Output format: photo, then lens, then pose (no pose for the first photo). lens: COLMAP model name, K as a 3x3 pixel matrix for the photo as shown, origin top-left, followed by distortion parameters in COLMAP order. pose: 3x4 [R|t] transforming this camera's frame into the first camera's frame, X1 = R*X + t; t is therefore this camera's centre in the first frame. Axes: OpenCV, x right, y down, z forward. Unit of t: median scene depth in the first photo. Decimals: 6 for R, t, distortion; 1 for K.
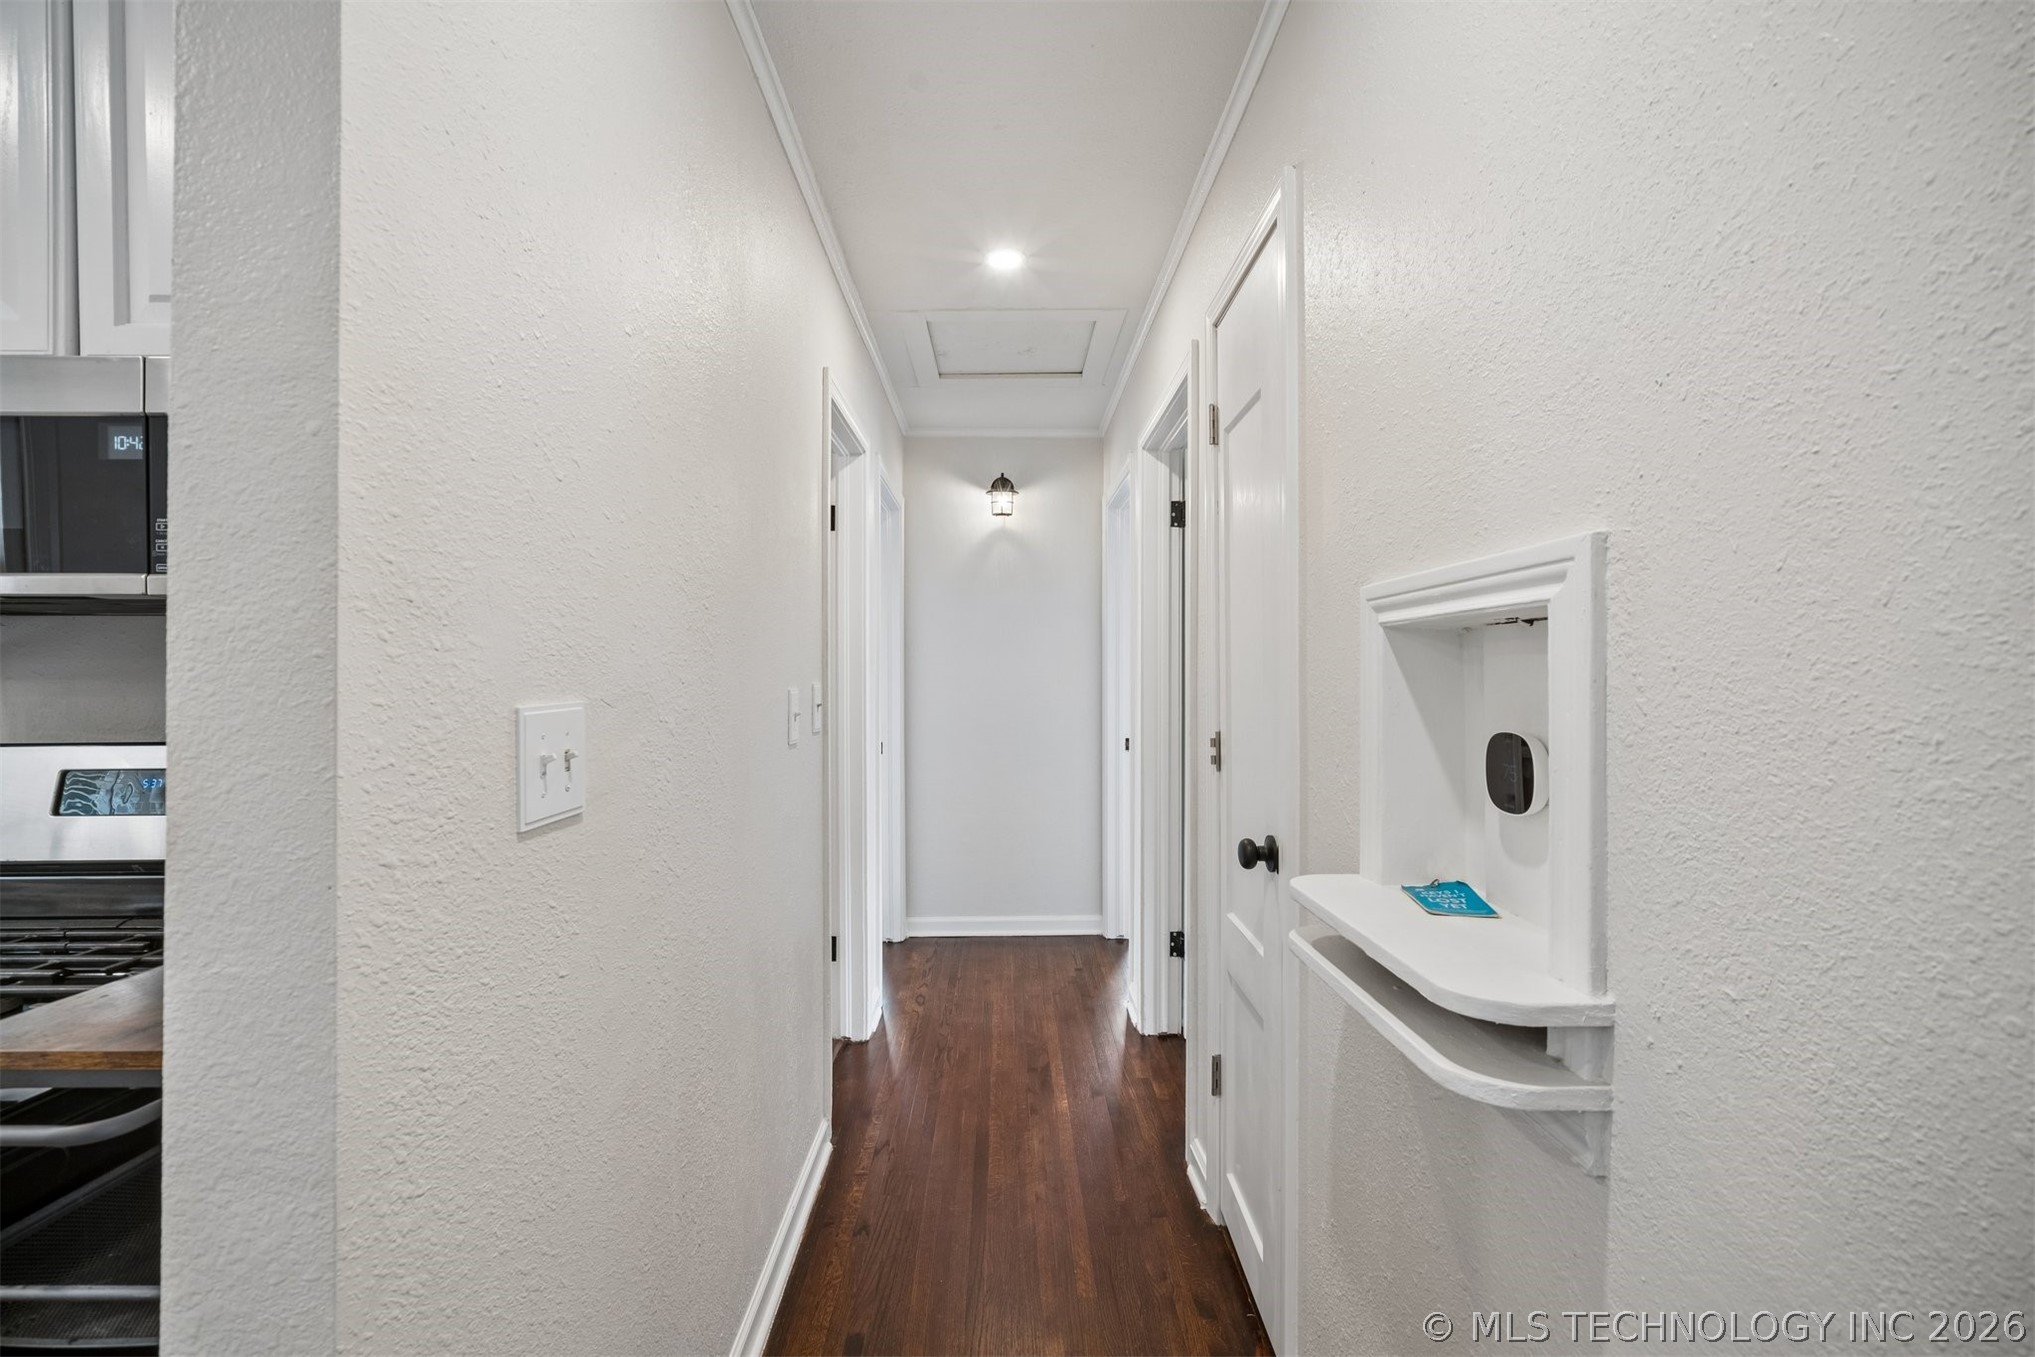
lens RADIAL K [[874.3, 0, 1008.2], [0, 874.3, 676.1], [0, 0, 1]] dist [-0.002011, -0.000150]
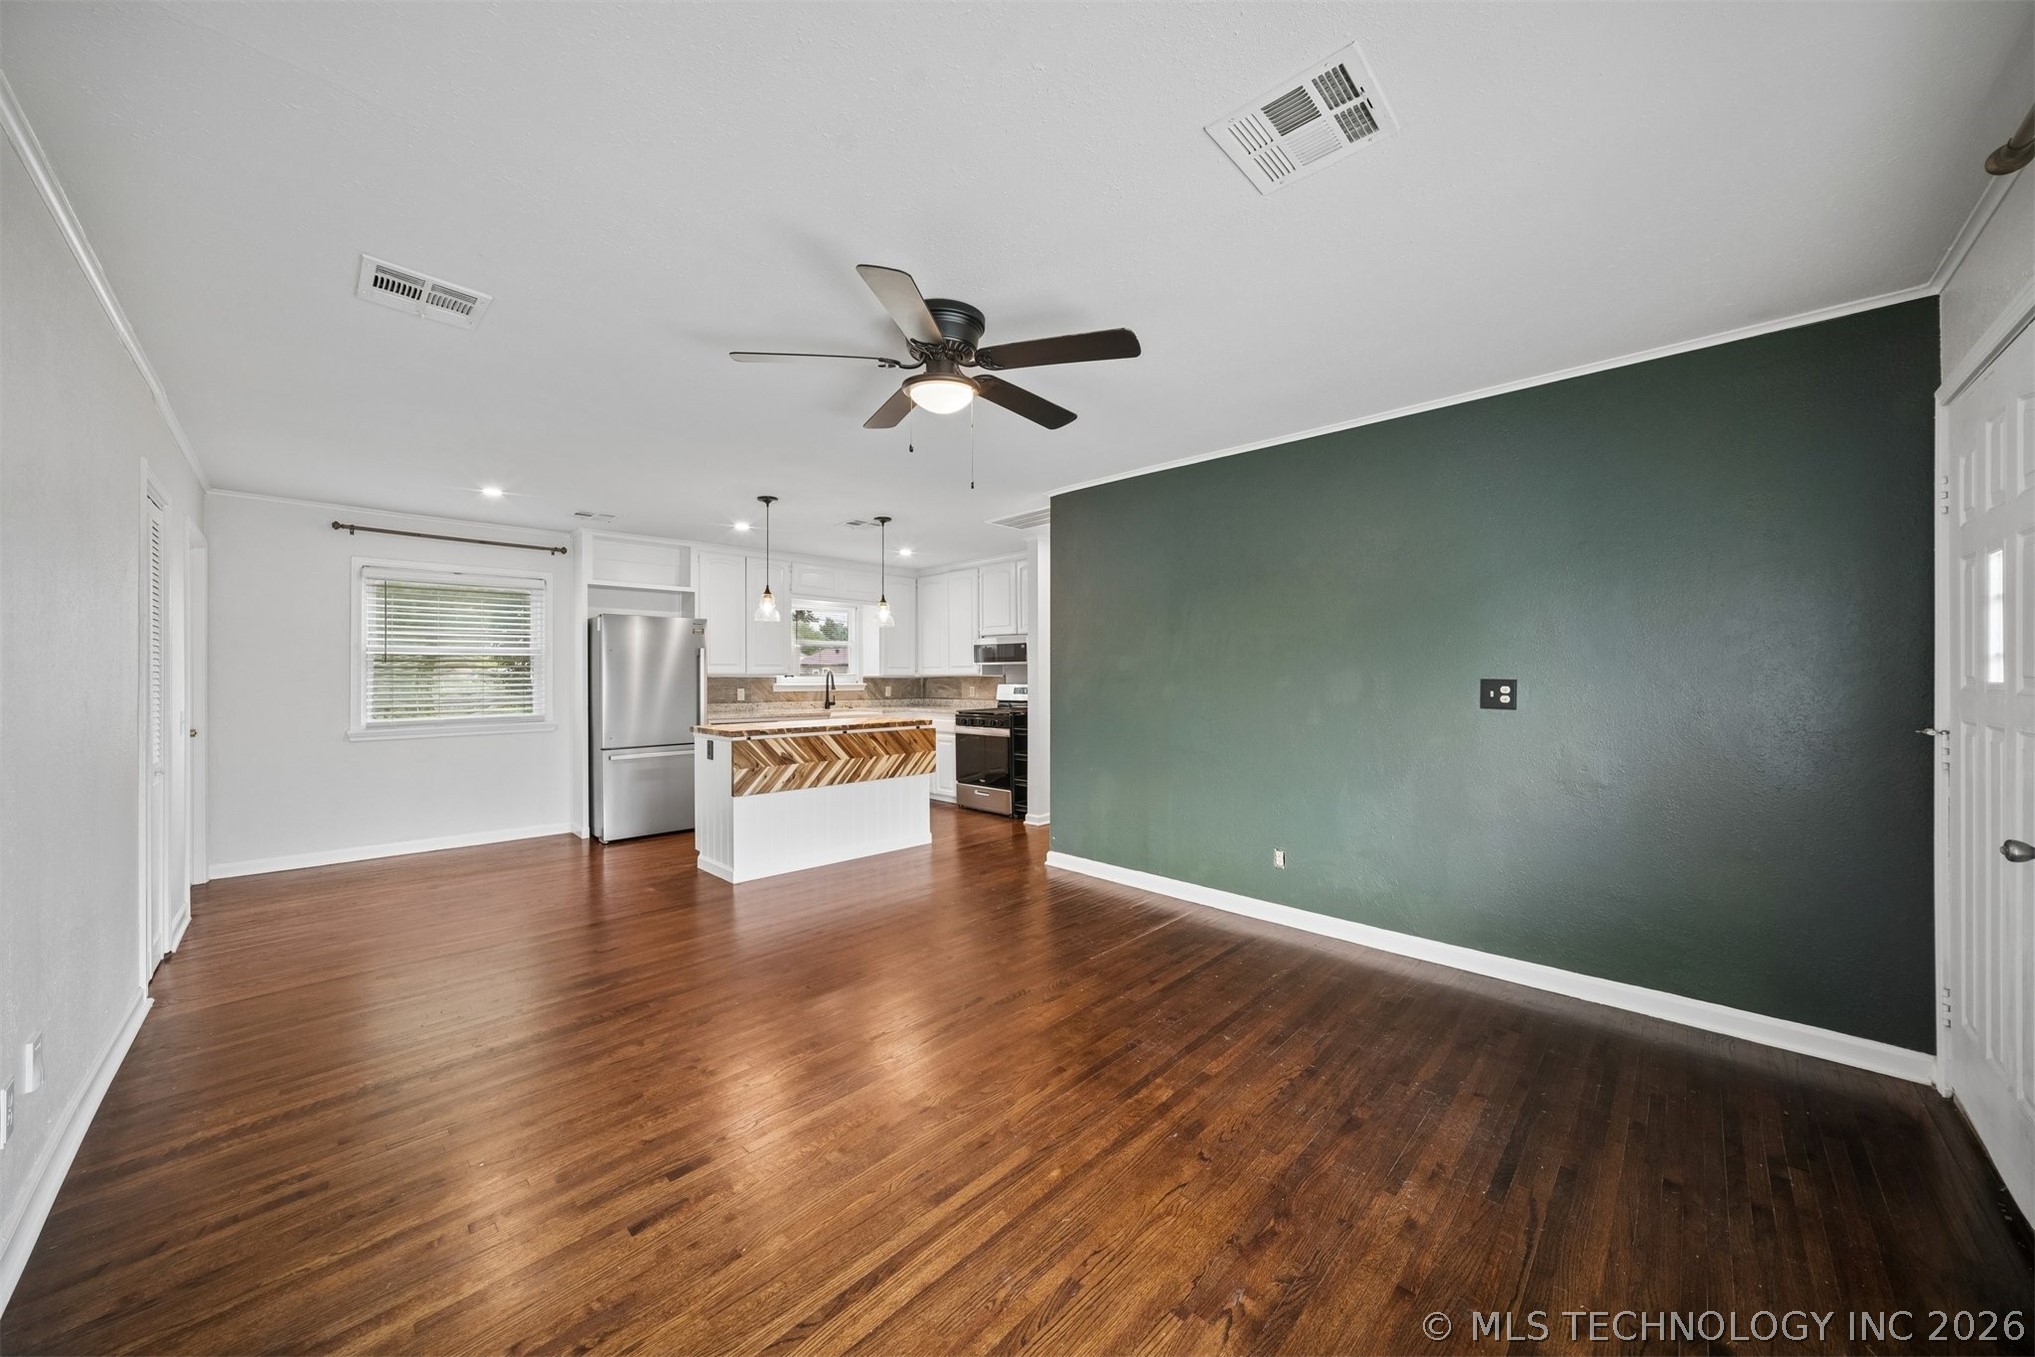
lens RADIAL K [[710.6, 0, 998.8], [0, 710.6, 673.2], [0, 0, 1]] dist [-0.021643, 0.004210]
pose [[0.699085, -0.002856, -0.715033, 1.190582], [-0.000770, 0.999988, -0.004746, 0.009035], [0.715038, 0.003868, 0.699074, -1.266446]]
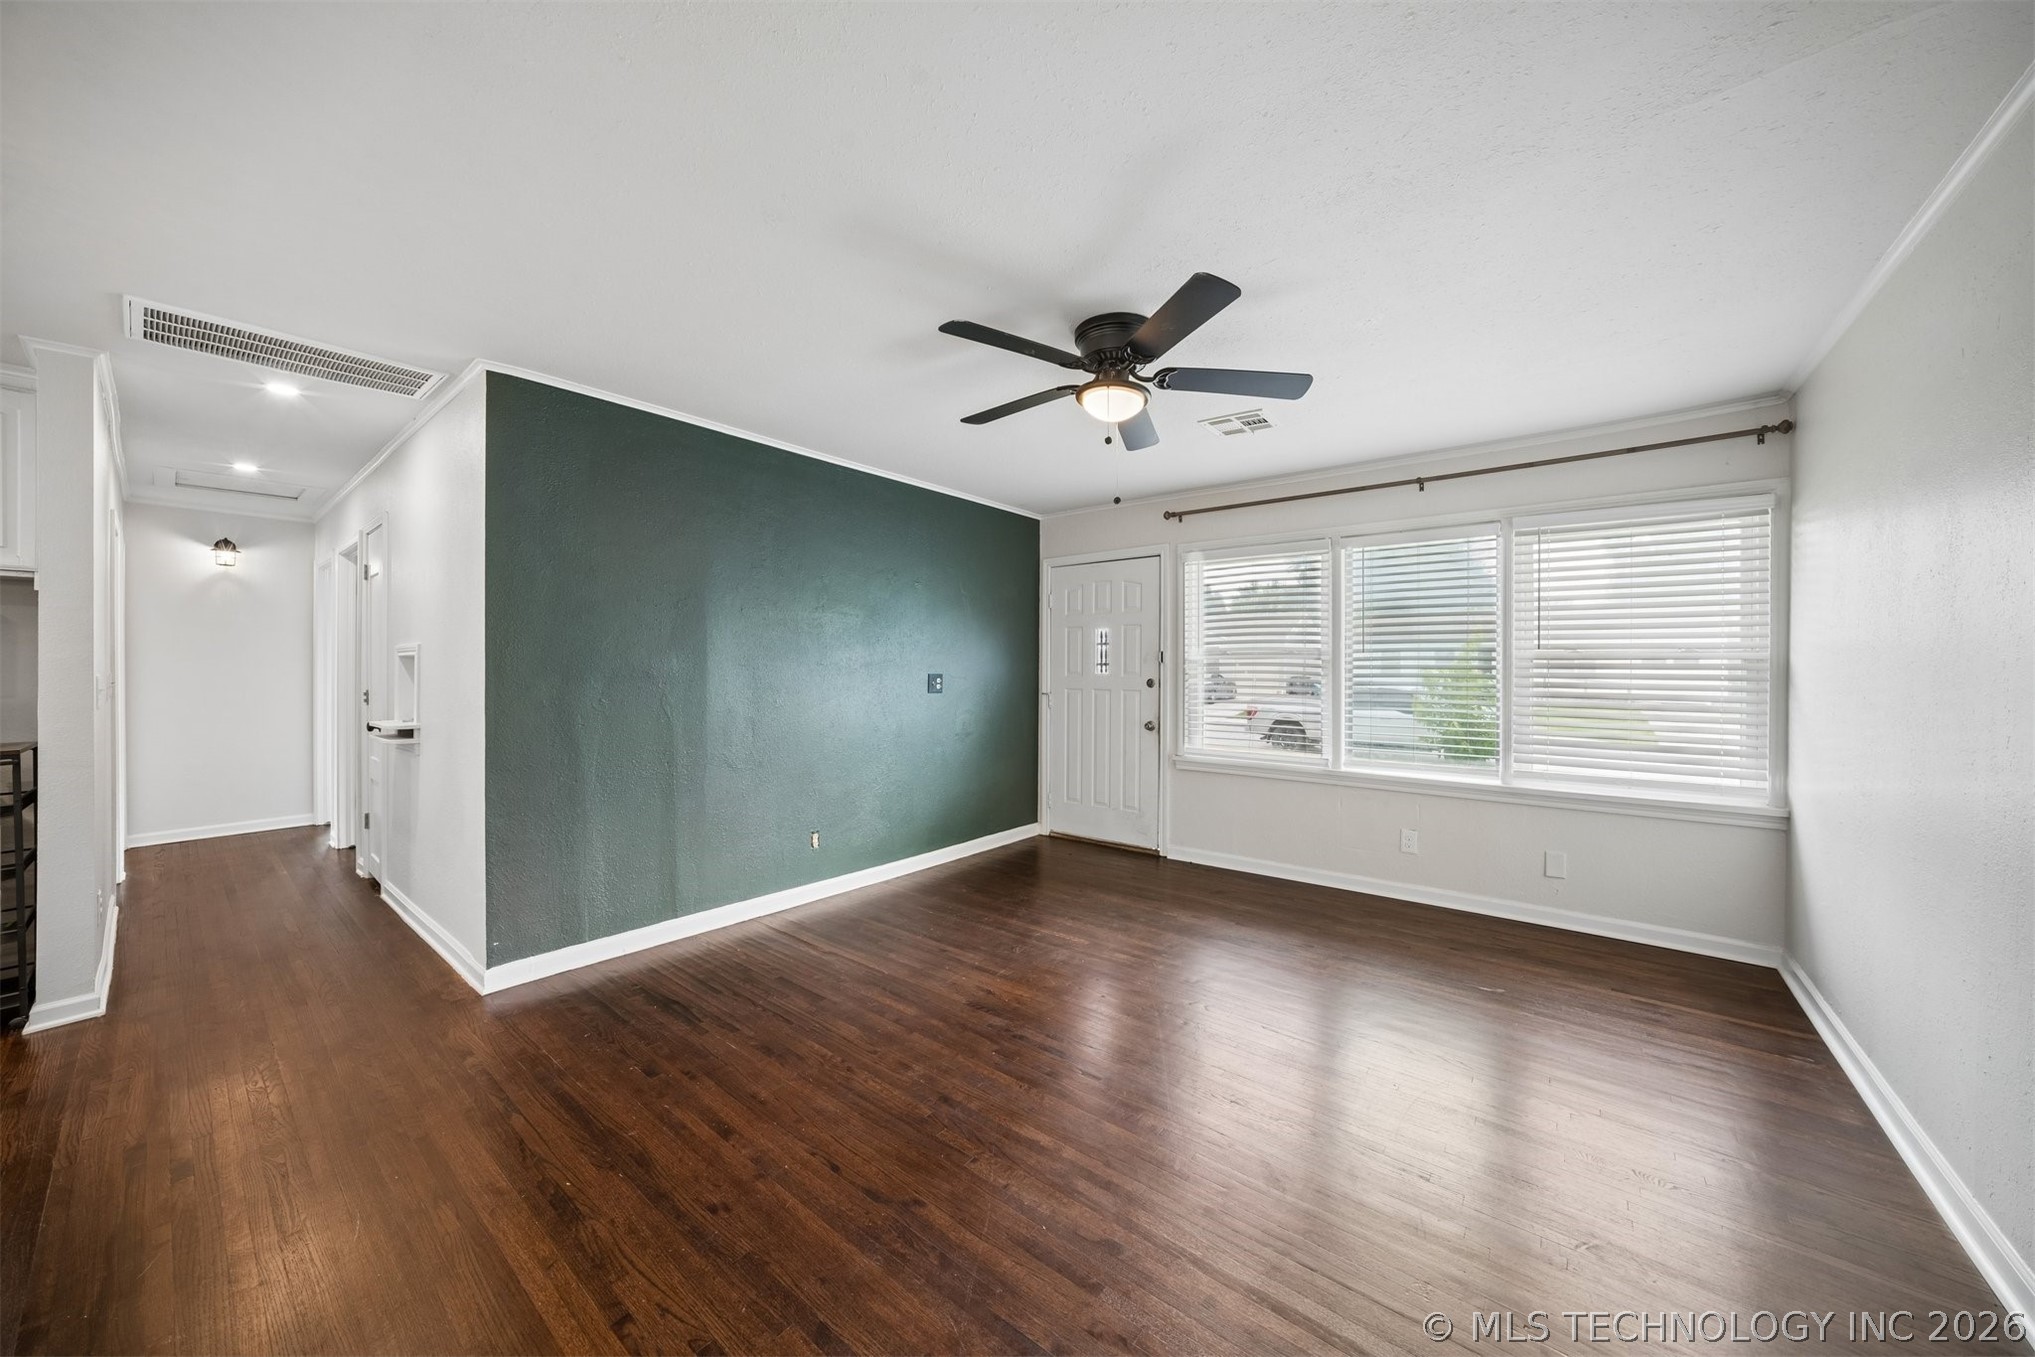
lens RADIAL K [[710.6, 0, 1000.8], [0, 710.6, 670.4], [0, 0, 1]] dist [-0.021643, 0.004210]
pose [[0.642151, -0.000509, 0.766578, -0.098730], [0.000896, 1.000000, -0.000086, 0.004579], [-0.766578, 0.000742, 0.642151, -1.190078]]
